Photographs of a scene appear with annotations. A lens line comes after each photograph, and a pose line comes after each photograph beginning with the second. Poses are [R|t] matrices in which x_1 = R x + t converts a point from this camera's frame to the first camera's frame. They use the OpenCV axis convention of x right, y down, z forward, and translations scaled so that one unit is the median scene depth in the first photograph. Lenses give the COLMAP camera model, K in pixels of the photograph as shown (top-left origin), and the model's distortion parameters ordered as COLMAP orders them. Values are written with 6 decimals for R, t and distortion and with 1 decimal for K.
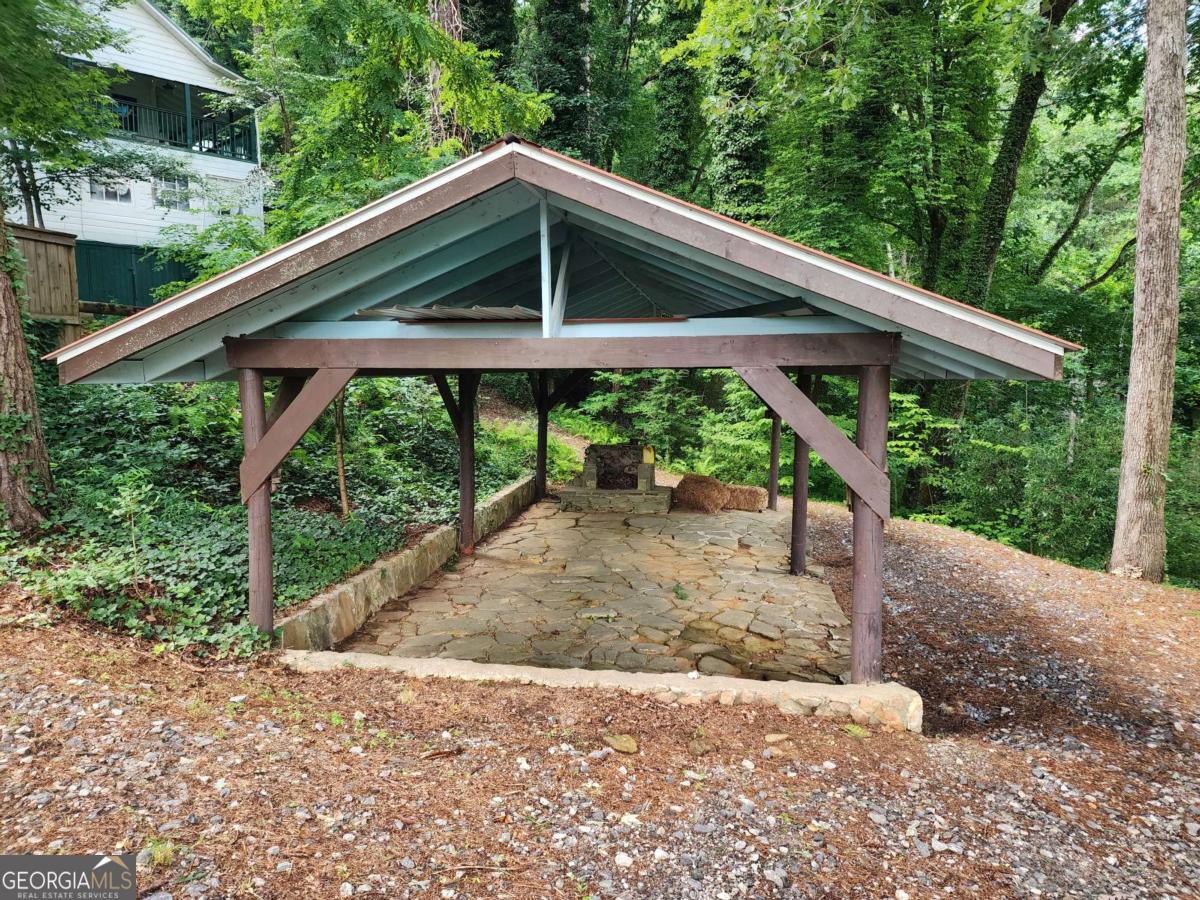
lens RADIAL K [[791.7, 0, 601.0], [0, 791.7, 449.1], [0, 0, 1]] dist [0.002937, -0.016072]
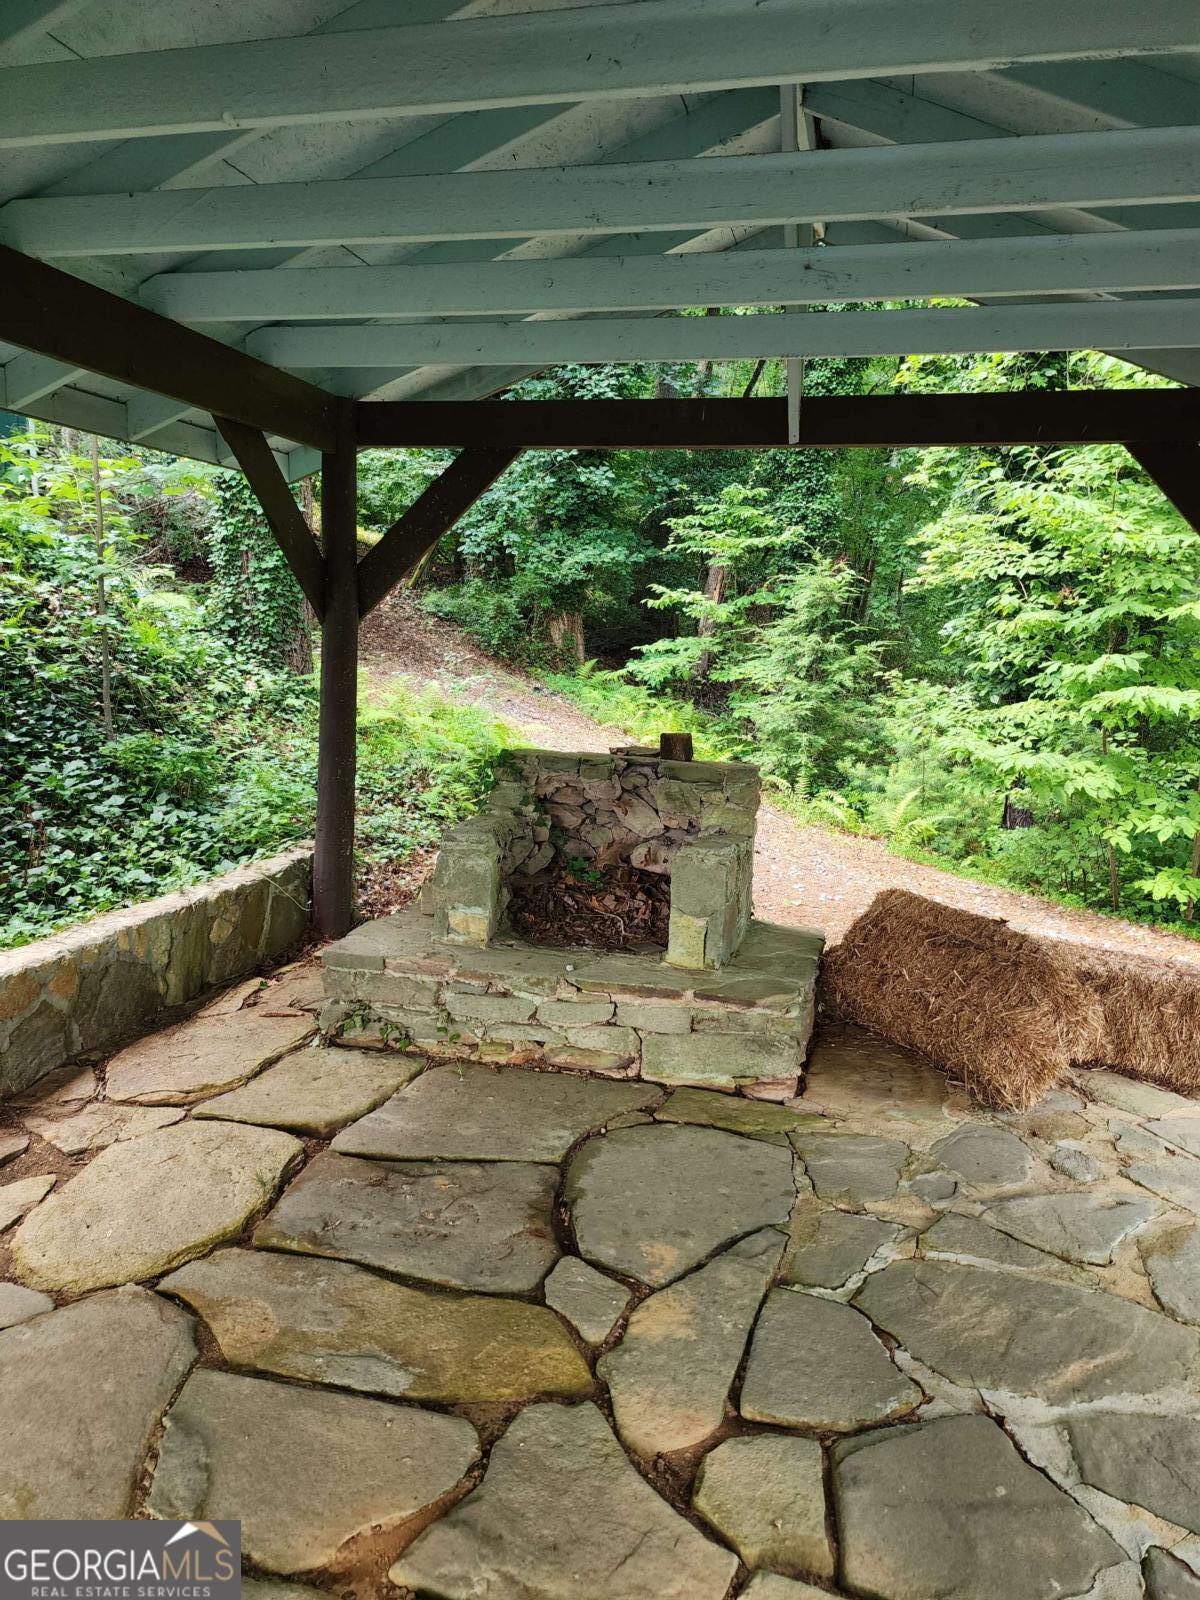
lens RADIAL K [[1055.6, 0, 596.8], [0, 1055.6, 799.6], [0, 0, 1]] dist [0.002937, -0.016072]
pose [[0.993409, 0.048999, -0.103619, 0.032887], [-0.044066, 0.997808, 0.049378, -0.004473], [0.105811, -0.044487, 0.993391, 0.421421]]
